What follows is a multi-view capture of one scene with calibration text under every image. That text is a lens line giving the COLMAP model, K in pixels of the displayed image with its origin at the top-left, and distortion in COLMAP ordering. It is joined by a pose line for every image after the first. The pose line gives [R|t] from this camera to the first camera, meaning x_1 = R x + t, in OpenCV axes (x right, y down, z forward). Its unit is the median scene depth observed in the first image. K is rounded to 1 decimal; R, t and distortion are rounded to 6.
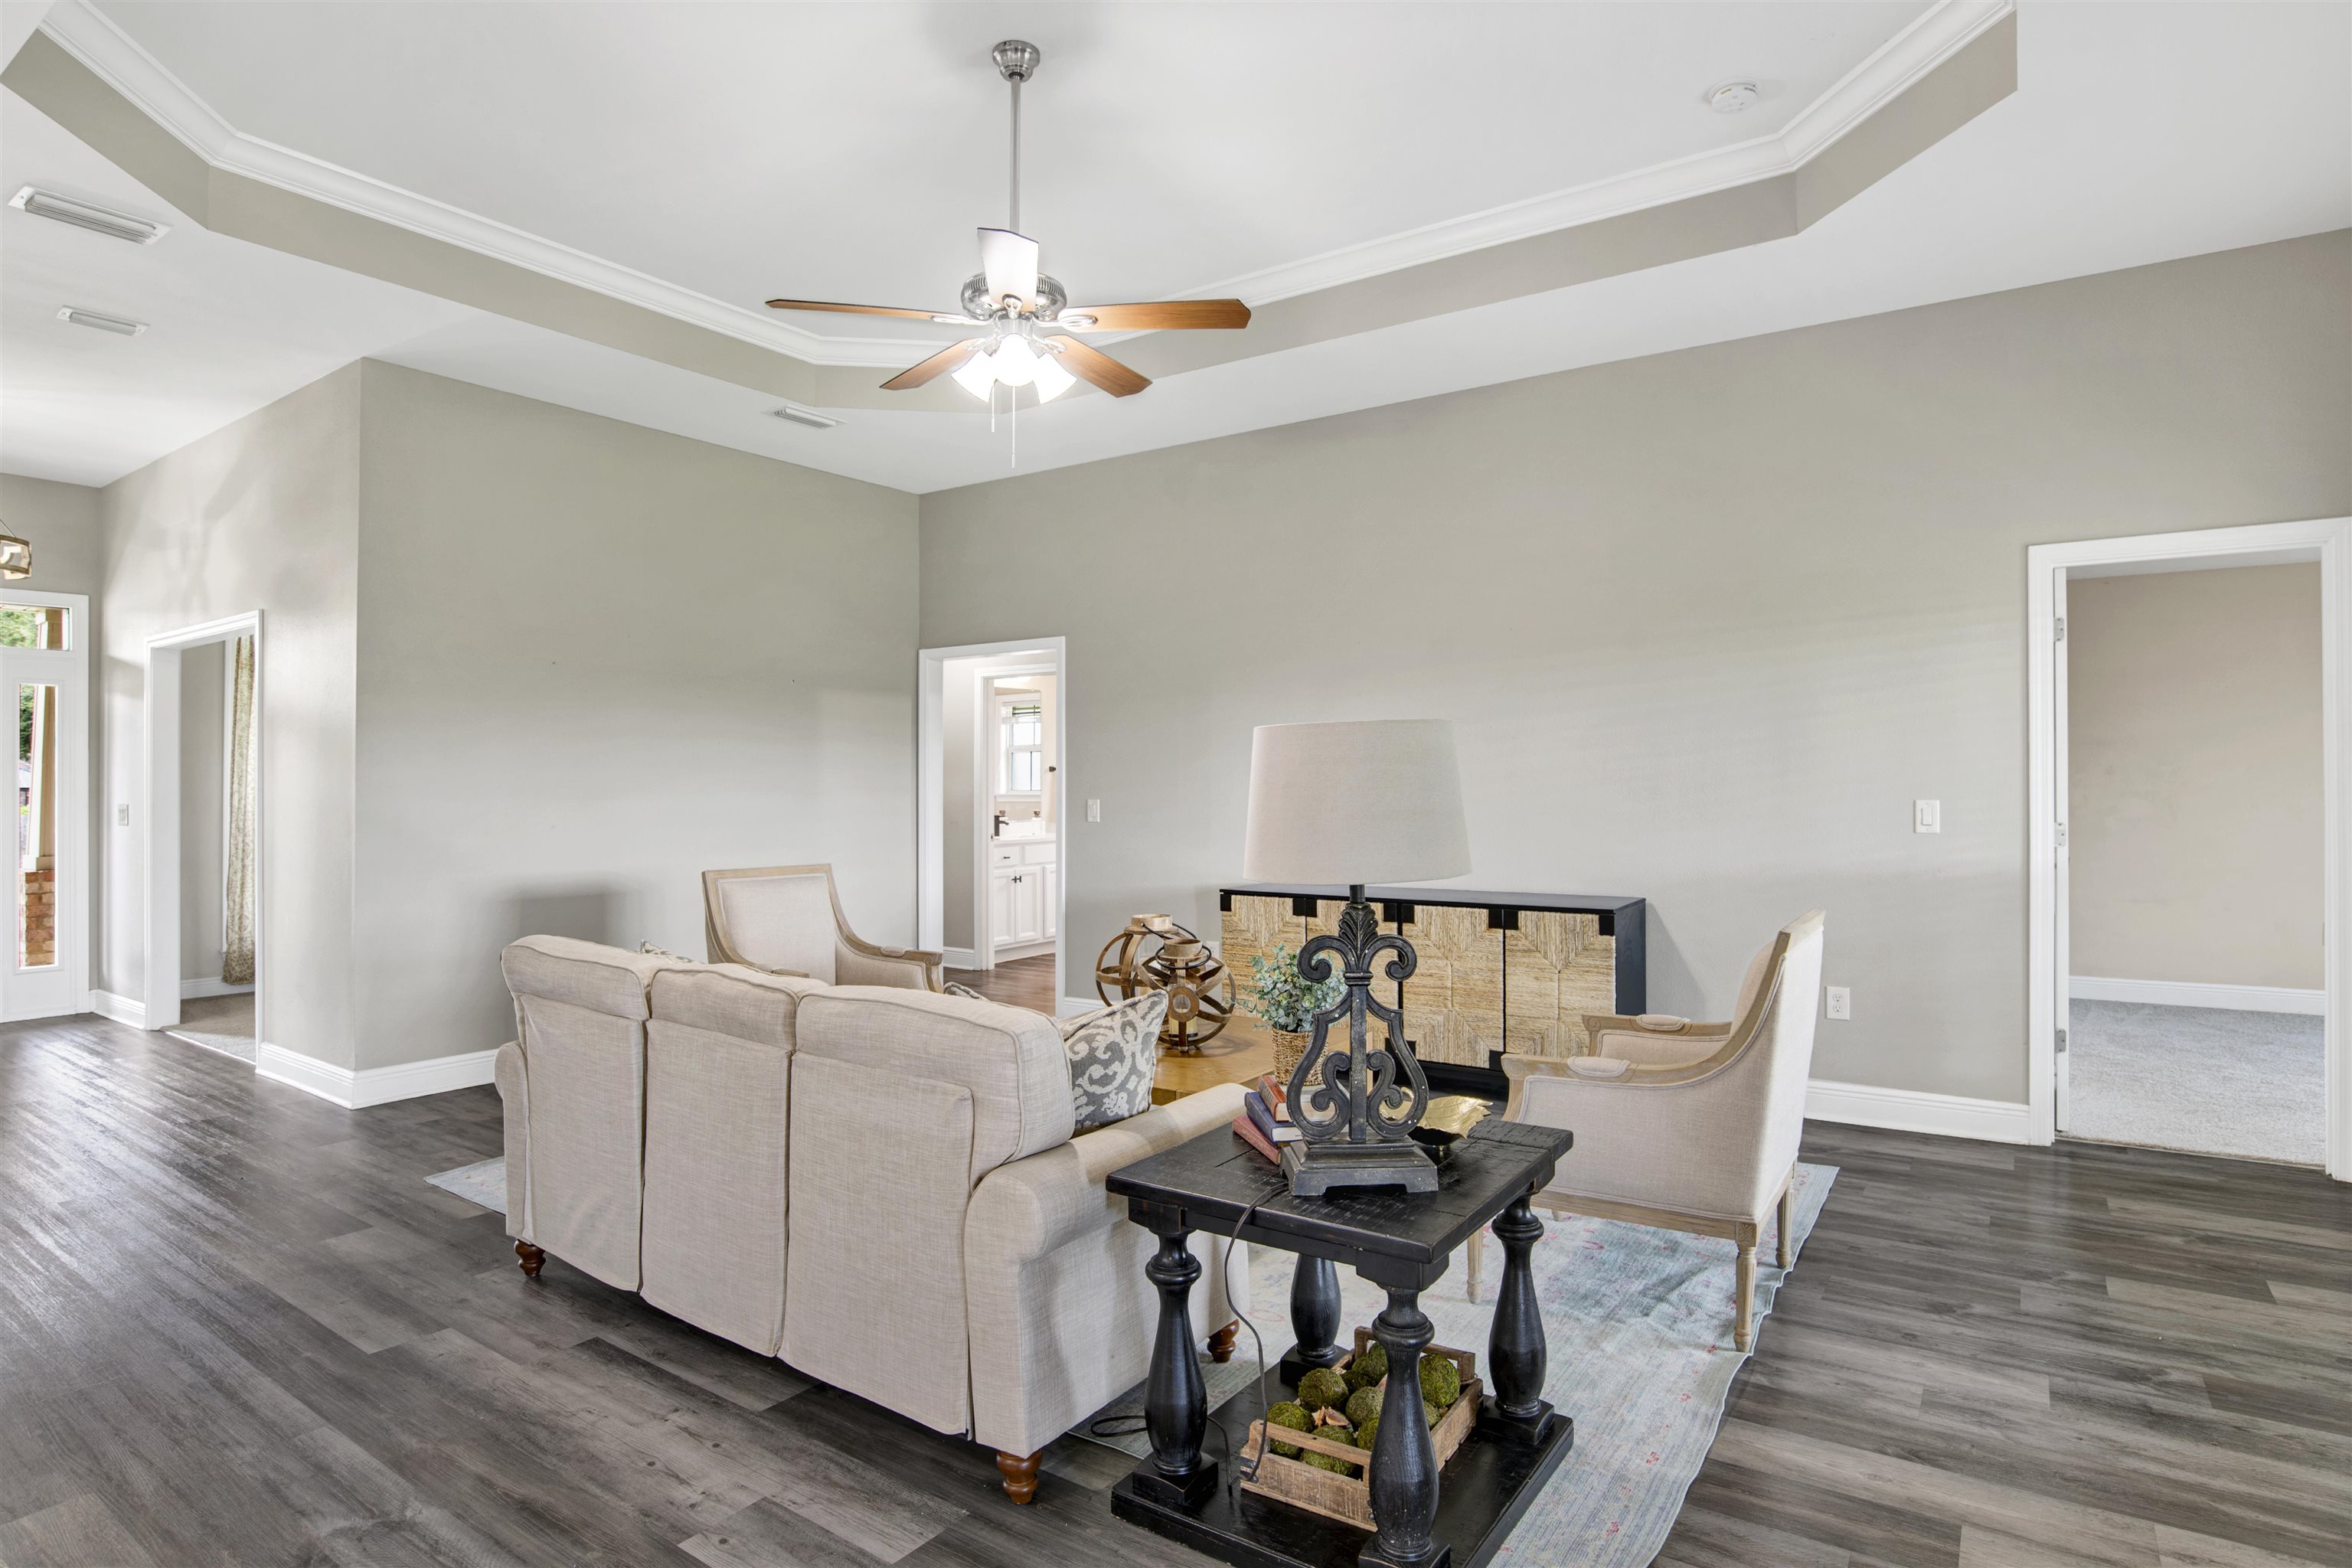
lens RADIAL K [[1235.2, 0, 1180.1], [0, 1235.2, 770.3], [0, 0, 1]] dist [-0.054718, 0.015501]
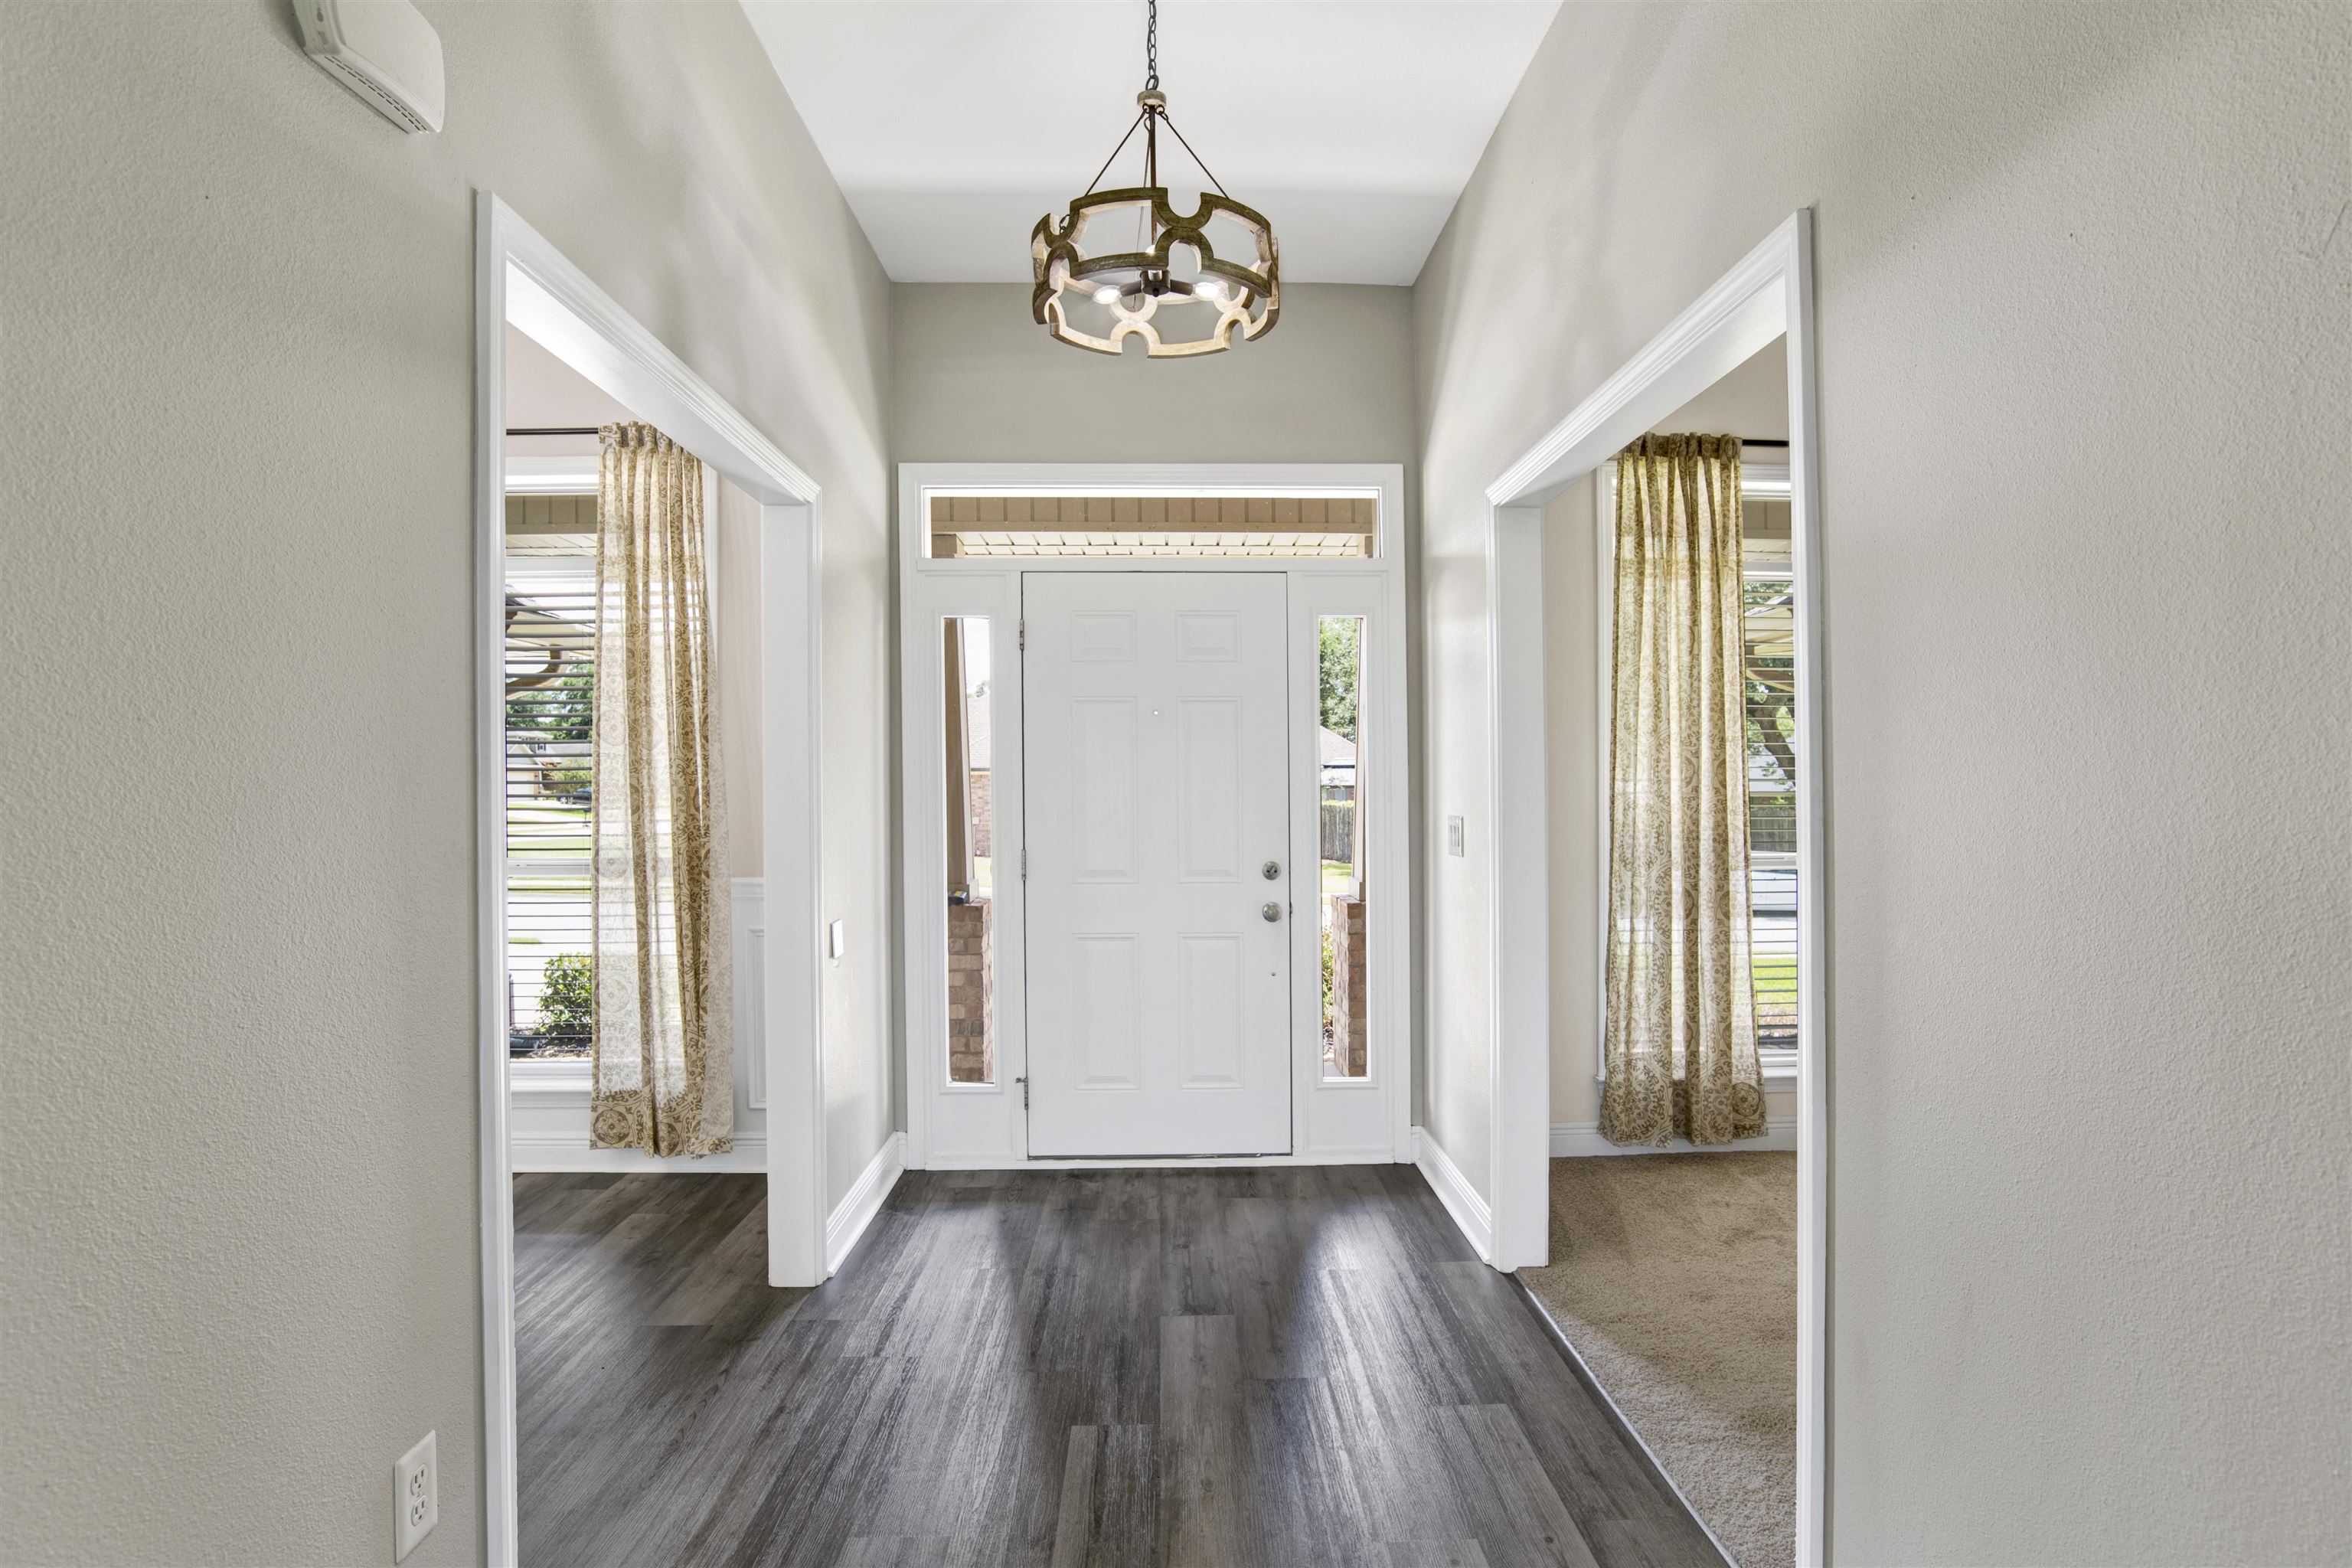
lens RADIAL K [[1235.2, 0, 1157.2], [0, 1235.2, 784.5], [0, 0, 1]] dist [-0.054718, 0.015501]
pose [[0.572598, -0.000154, -0.819836, -0.497779], [0.011572, 0.999902, 0.007895, 0.007248], [0.819755, -0.014008, 0.572544, 0.561470]]
